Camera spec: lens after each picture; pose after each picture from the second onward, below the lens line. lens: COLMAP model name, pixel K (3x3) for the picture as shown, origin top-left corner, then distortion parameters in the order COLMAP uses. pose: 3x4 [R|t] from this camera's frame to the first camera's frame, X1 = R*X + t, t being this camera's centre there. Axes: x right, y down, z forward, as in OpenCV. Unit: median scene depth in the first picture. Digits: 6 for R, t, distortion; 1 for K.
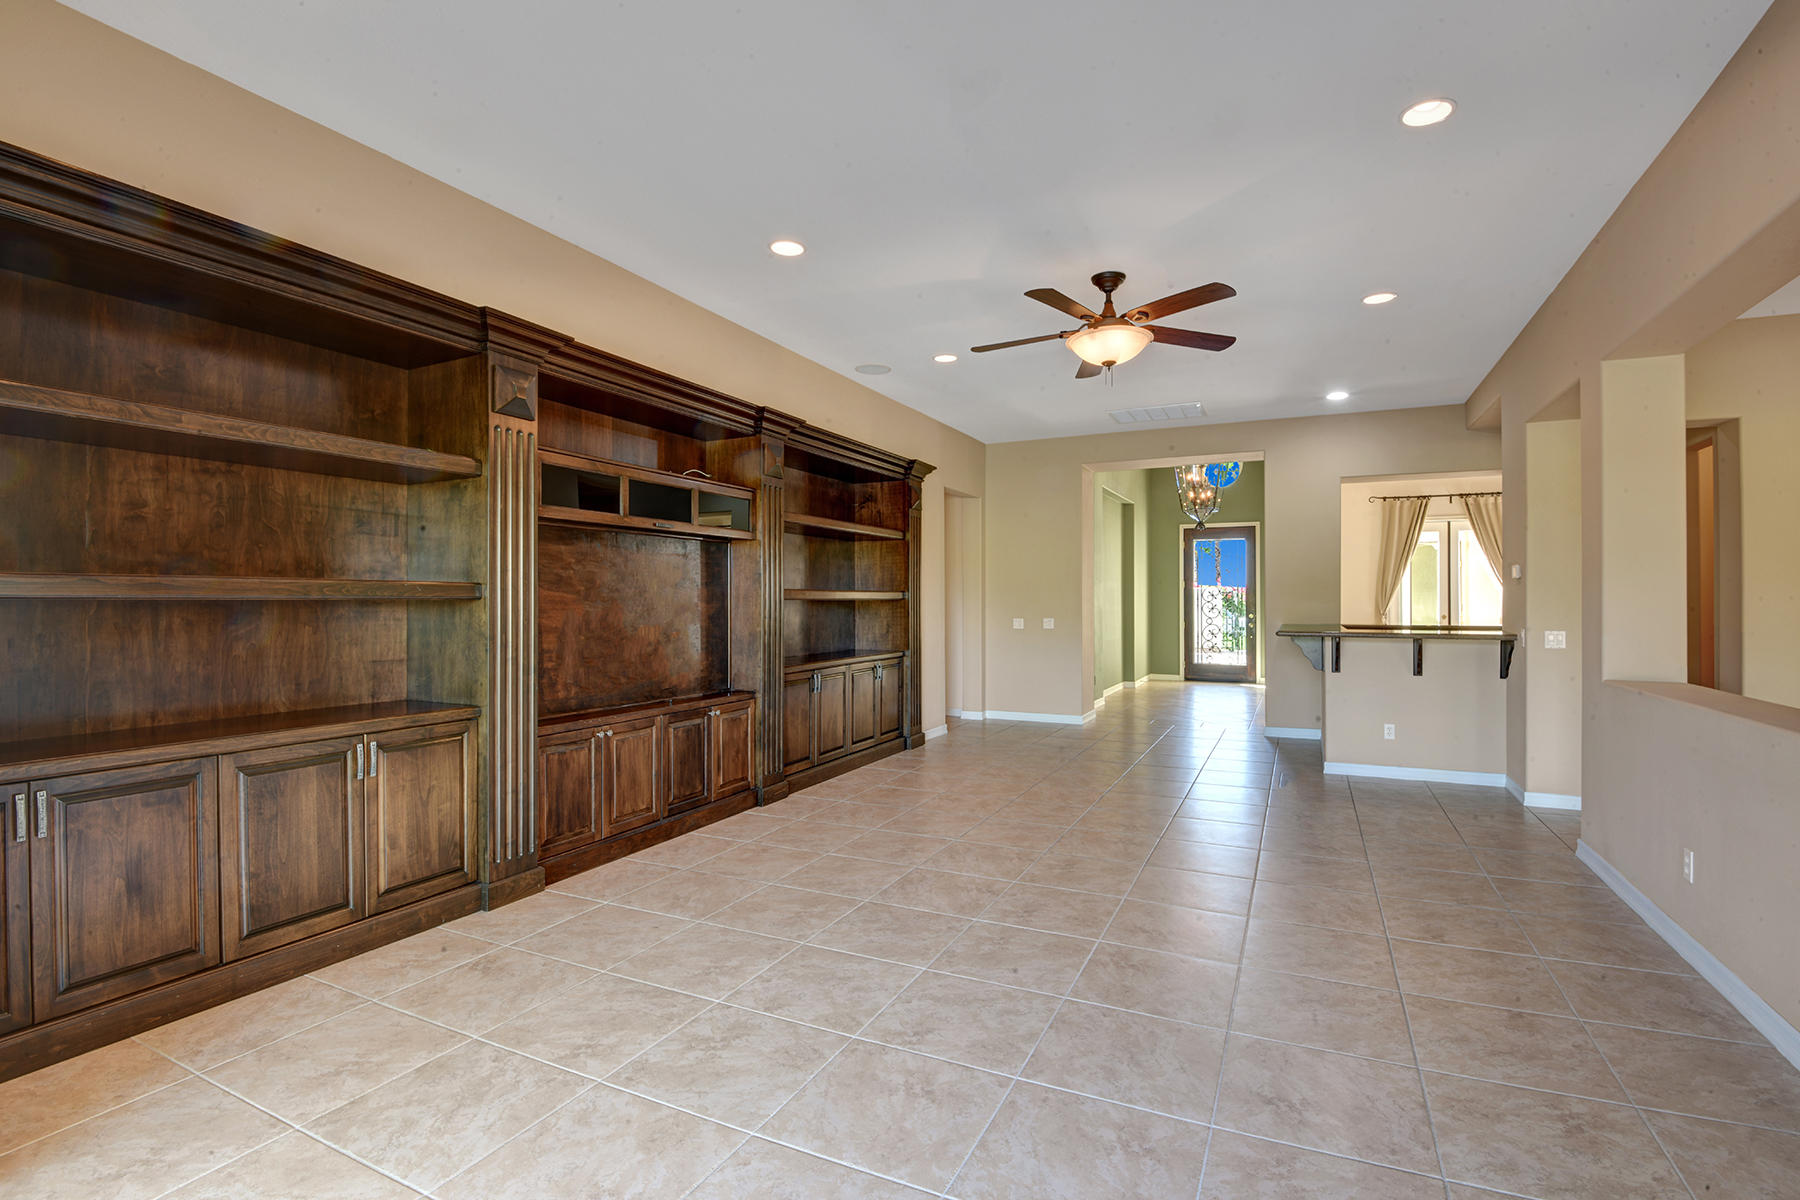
lens RADIAL K [[841.1, 0, 909.6], [0, 841.1, 596.9], [0, 0, 1]] dist [-0.000484, -0.027325]
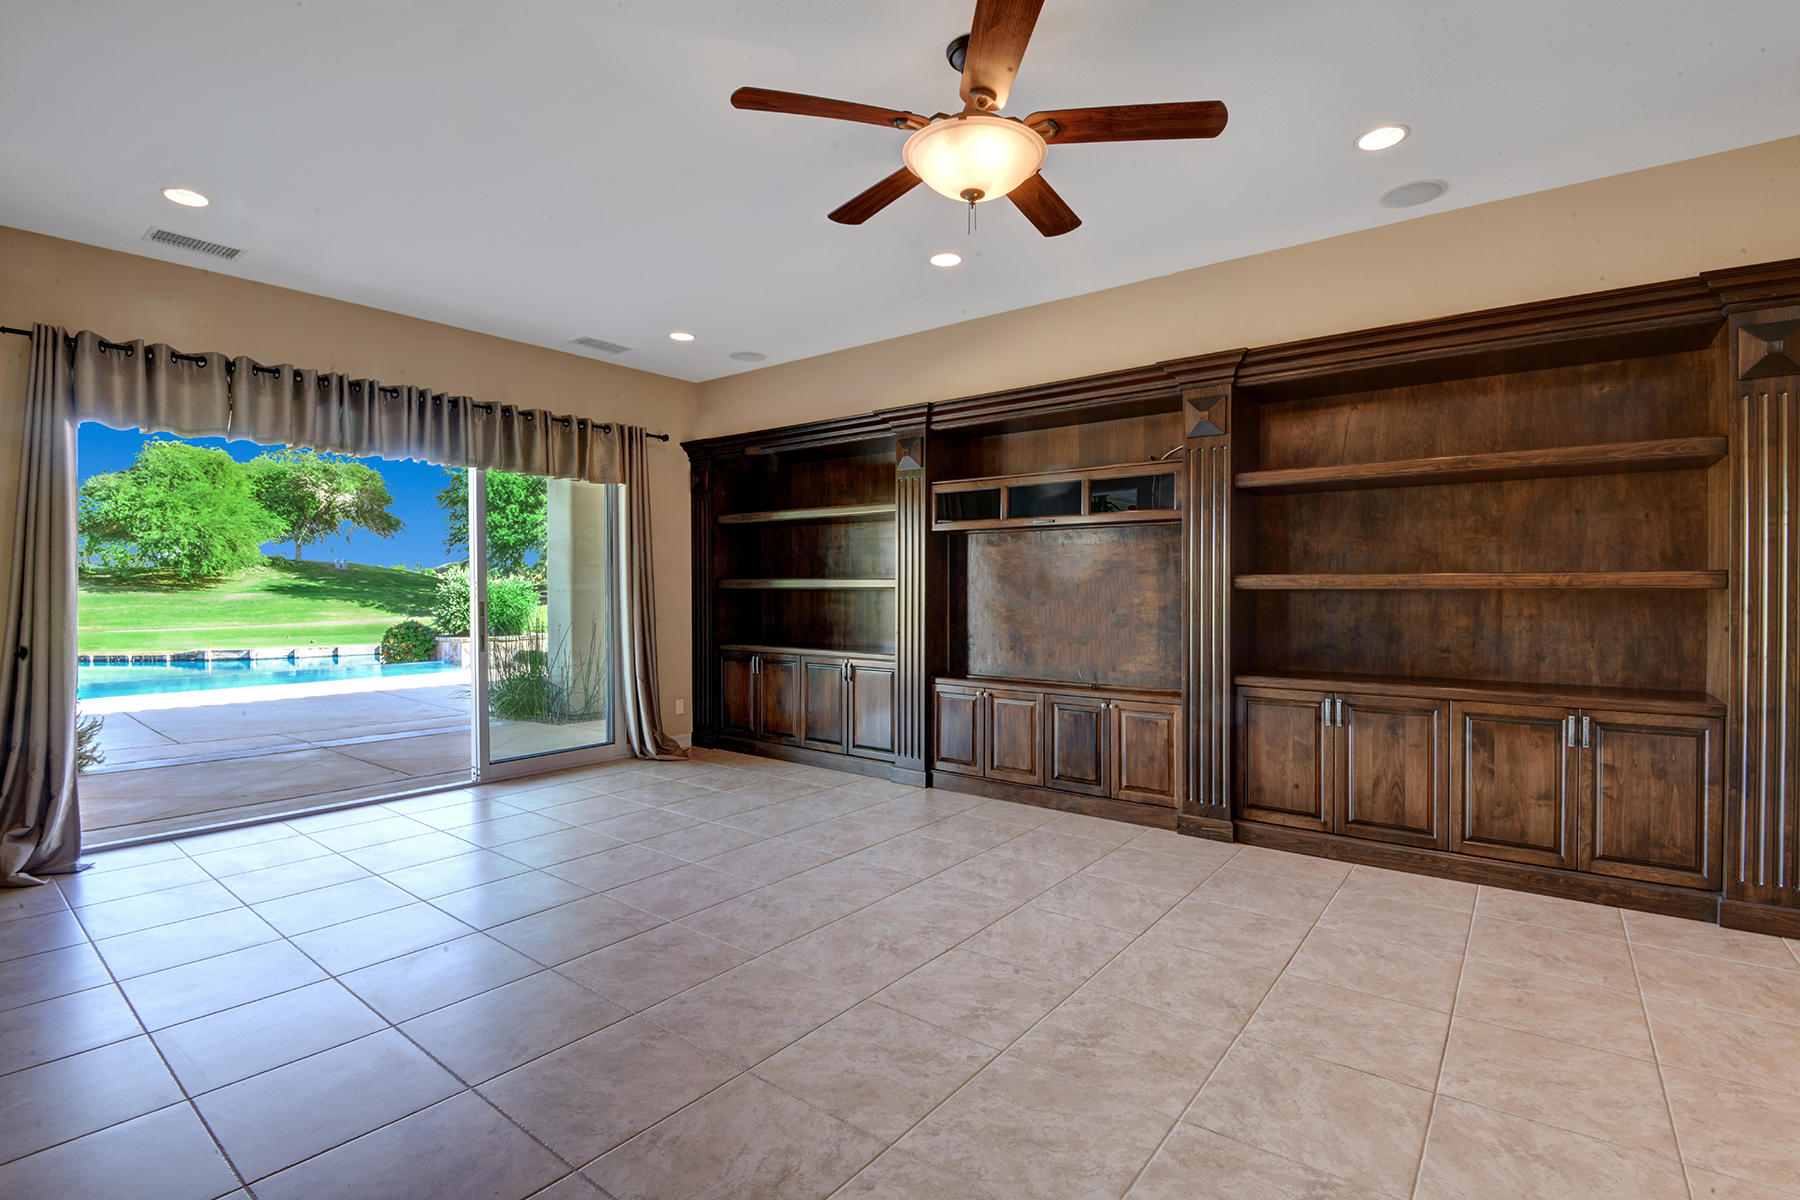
lens RADIAL K [[841.1, 0, 909.6], [0, 841.1, 596.9], [0, 0, 1]] dist [-0.000484, -0.027325]
pose [[-0.218585, 0.010867, -0.975757, 0.868858], [0.003300, 0.999941, 0.010397, 0.002256], [0.975812, -0.000948, -0.218608, 1.133096]]
